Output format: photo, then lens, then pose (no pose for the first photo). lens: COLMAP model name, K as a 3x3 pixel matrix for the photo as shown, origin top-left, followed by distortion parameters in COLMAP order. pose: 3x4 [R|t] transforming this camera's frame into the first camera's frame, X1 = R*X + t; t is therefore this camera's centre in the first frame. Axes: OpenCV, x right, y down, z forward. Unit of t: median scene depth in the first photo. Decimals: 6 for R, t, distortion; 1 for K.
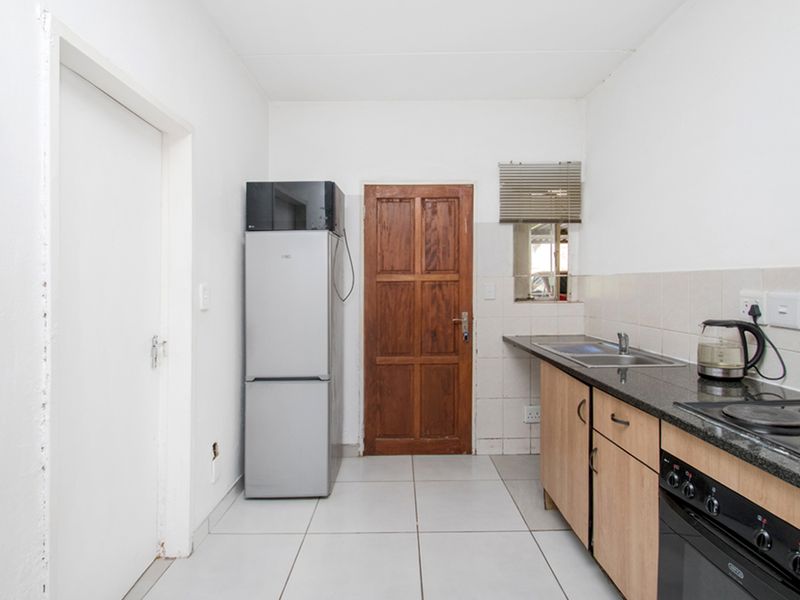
lens RADIAL K [[414.7, 0, 403.6], [0, 414.7, 315.1], [0, 0, 1]] dist [0.000813, -0.007195]
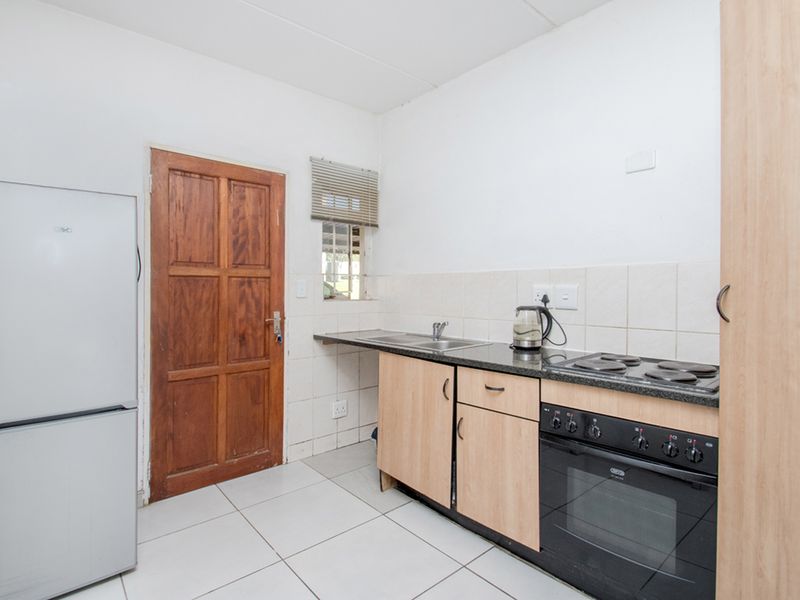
lens RADIAL K [[414.7, 0, 390.0], [0, 414.7, 316.2], [0, 0, 1]] dist [0.000813, -0.007195]
pose [[0.764704, -0.031547, 0.643609, -0.264876], [0.041747, 0.999128, -0.000629, 0.015682], [-0.643028, 0.027350, 0.765354, 0.138706]]
